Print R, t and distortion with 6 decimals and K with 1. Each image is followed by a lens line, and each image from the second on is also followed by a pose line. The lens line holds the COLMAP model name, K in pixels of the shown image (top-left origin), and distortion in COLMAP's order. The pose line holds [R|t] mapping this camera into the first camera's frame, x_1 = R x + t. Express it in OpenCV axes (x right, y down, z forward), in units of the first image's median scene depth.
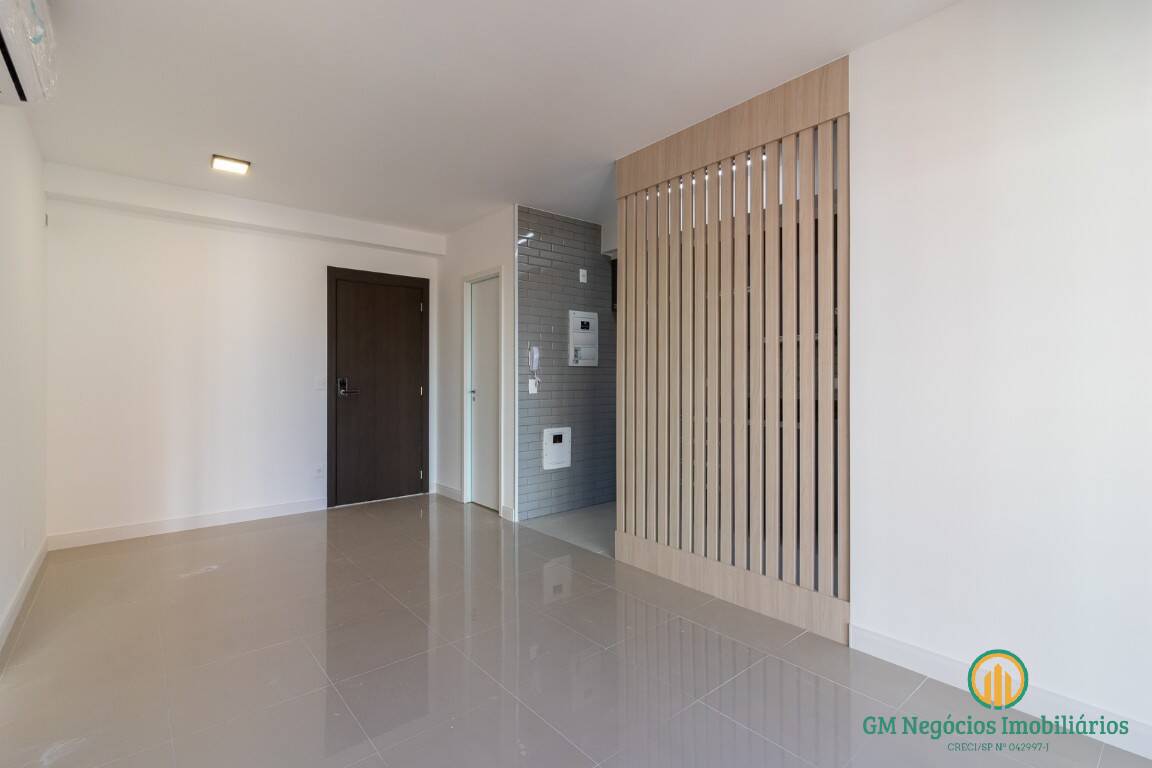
lens RADIAL K [[537.0, 0, 578.3], [0, 537.0, 373.9], [0, 0, 1]] dist [0.004401, 0.001350]
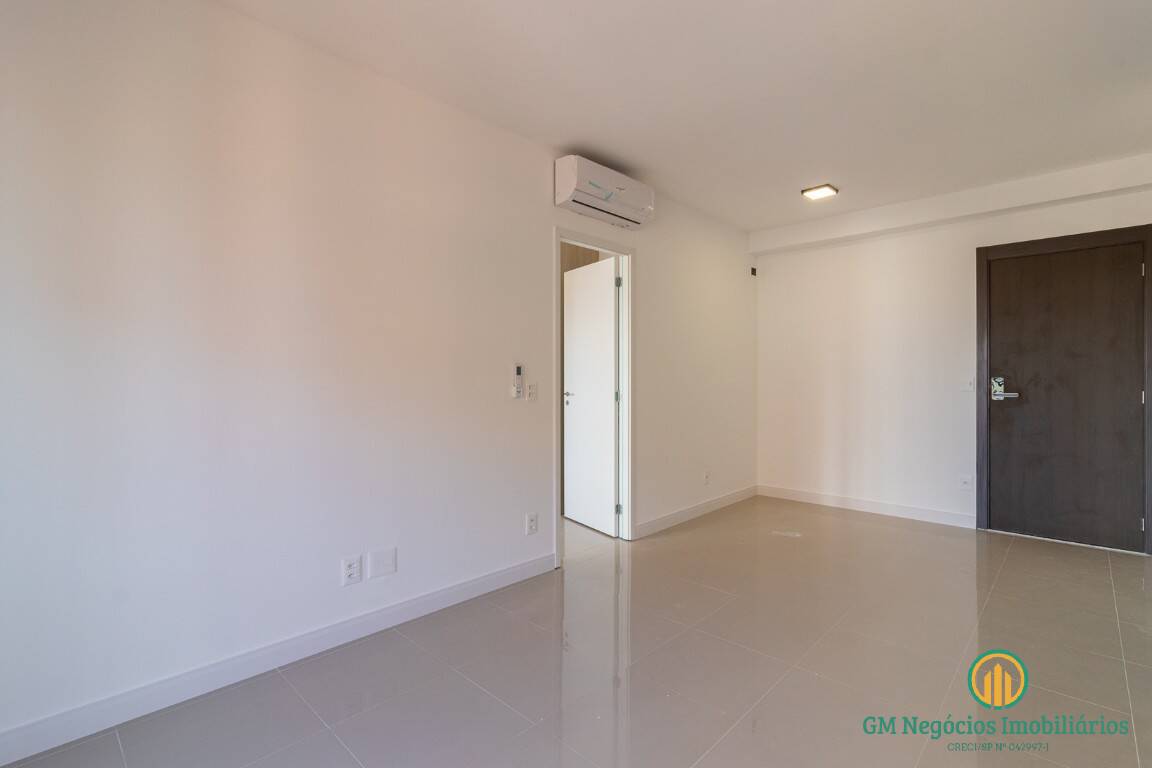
lens RADIAL K [[537.0, 0, 576.8], [0, 537.0, 380.9], [0, 0, 1]] dist [0.004401, 0.001350]
pose [[0.105254, 0.005689, -0.994429, 0.297640], [0.009996, 0.999927, 0.006778, 0.000255], [0.994395, -0.010654, 0.105190, 0.245278]]
